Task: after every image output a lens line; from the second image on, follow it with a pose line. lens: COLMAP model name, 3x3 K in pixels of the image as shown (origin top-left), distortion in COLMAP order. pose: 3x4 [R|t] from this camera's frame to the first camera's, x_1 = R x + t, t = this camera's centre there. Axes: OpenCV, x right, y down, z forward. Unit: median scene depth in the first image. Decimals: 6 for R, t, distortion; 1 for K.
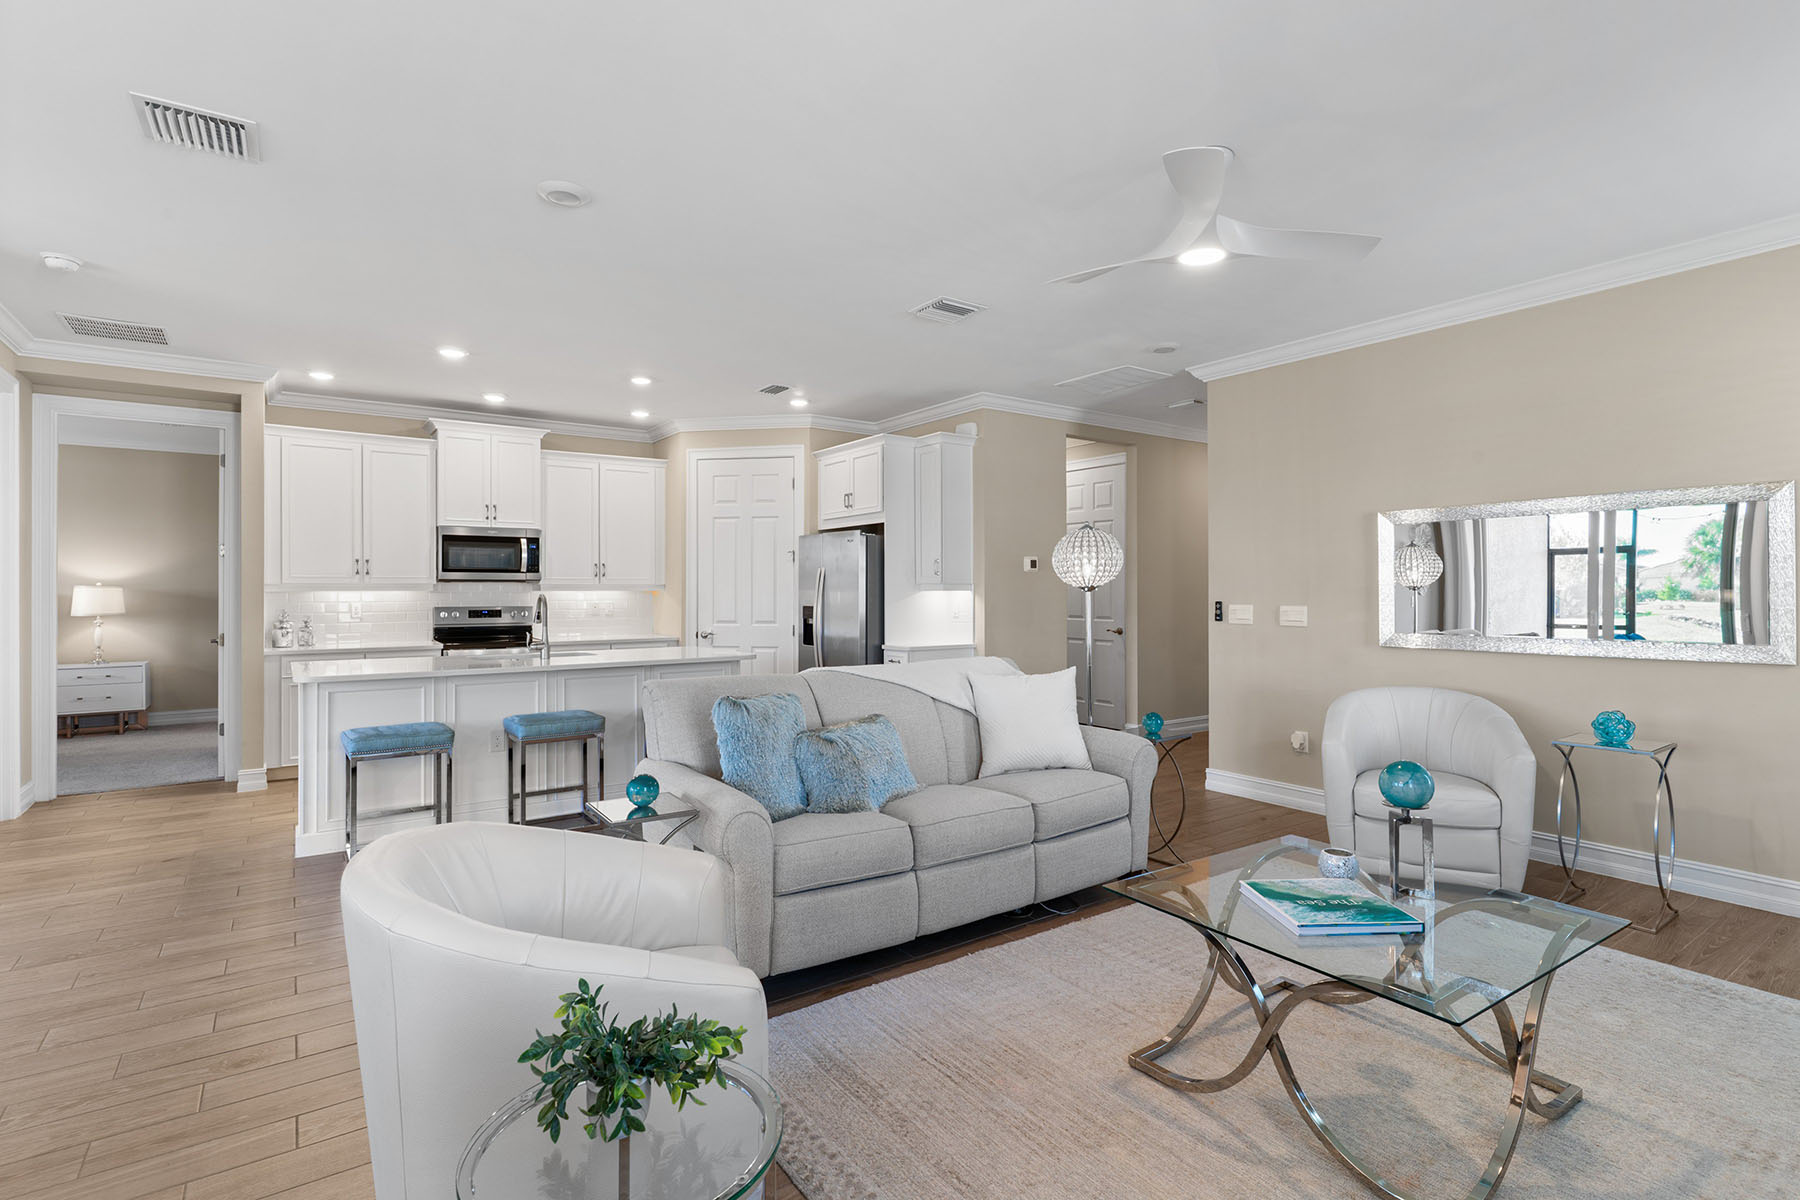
lens RADIAL K [[864.5, 0, 891.1], [0, 864.5, 602.7], [0, 0, 1]] dist [0.002724, -0.001740]
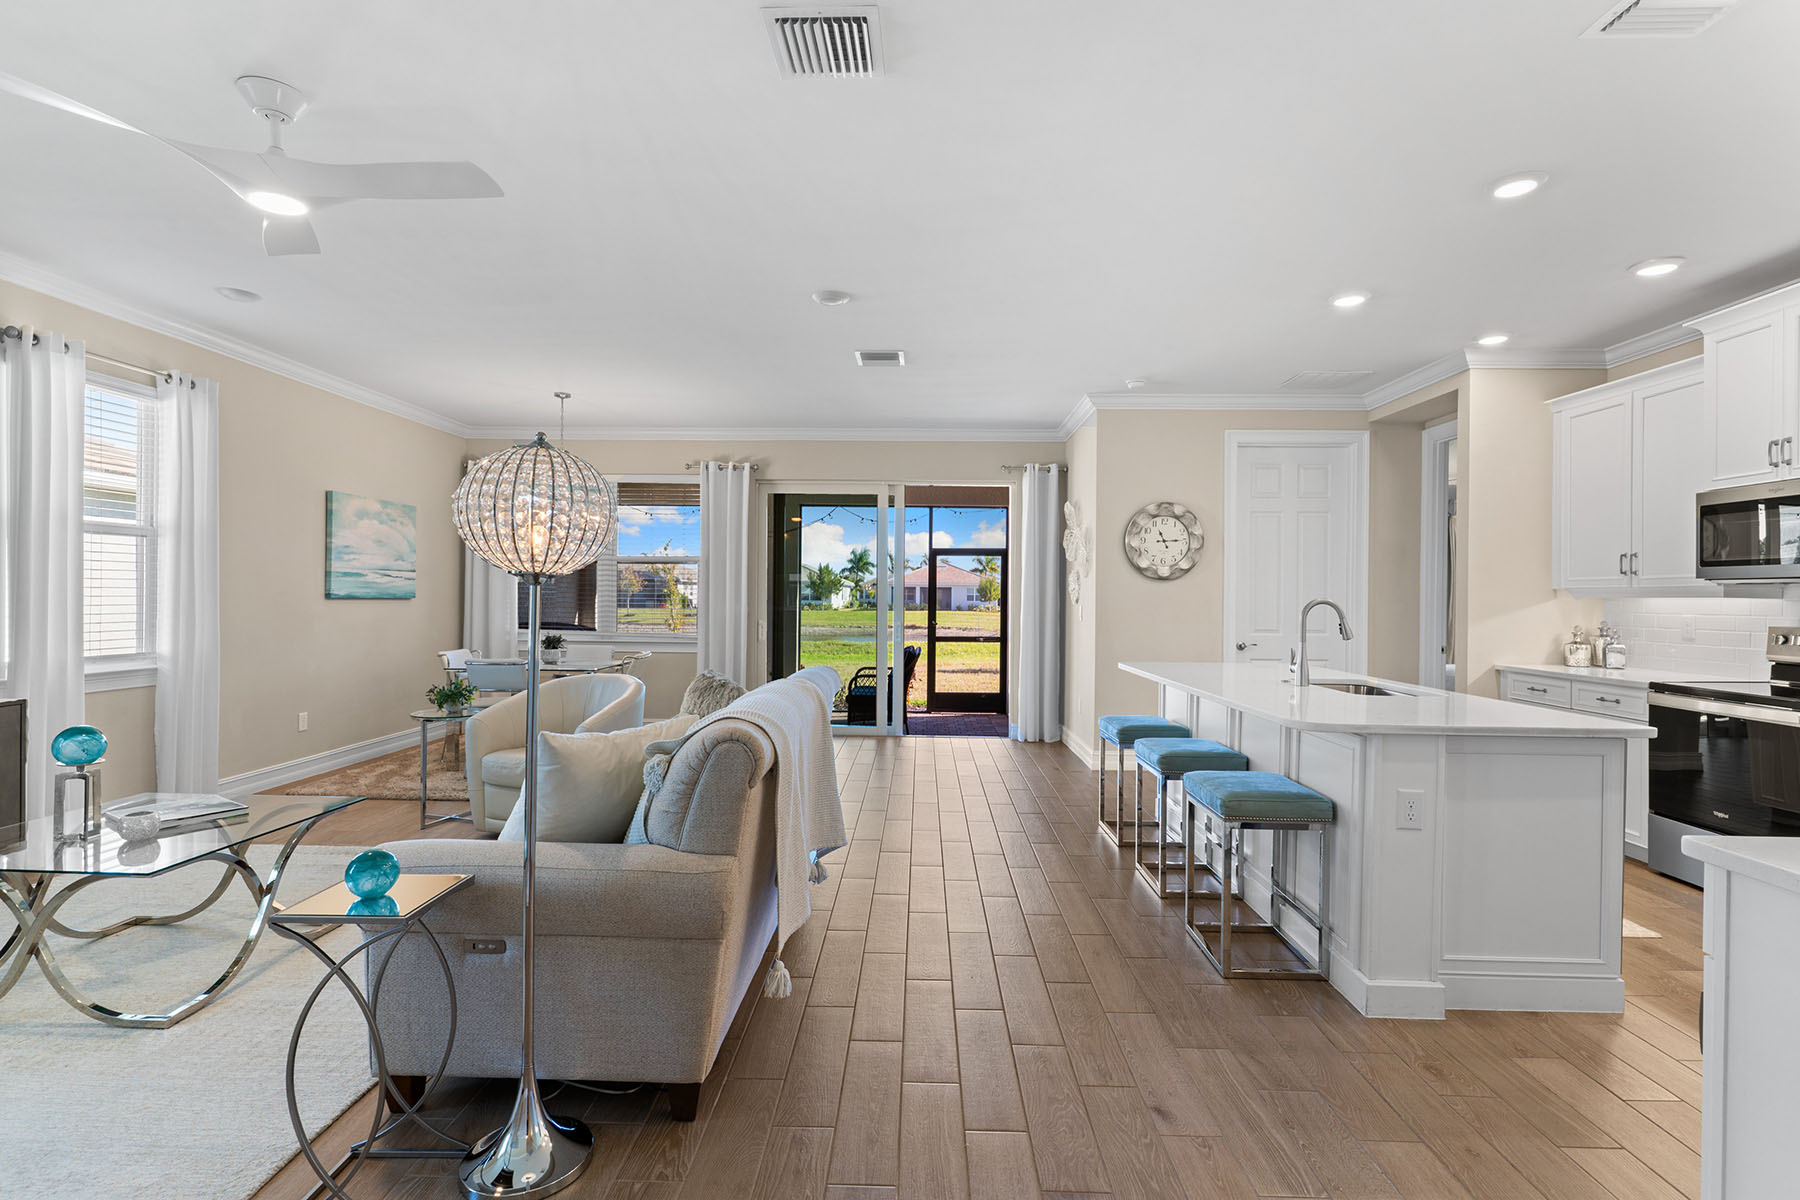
lens RADIAL K [[864.5, 0, 890.7], [0, 864.5, 588.2], [0, 0, 1]] dist [0.002724, -0.001740]
pose [[-0.604430, -0.012148, -0.796566, 0.393209], [-0.020613, 0.999787, 0.000394, -0.012073], [0.796392, 0.016658, -0.604552, 1.159624]]
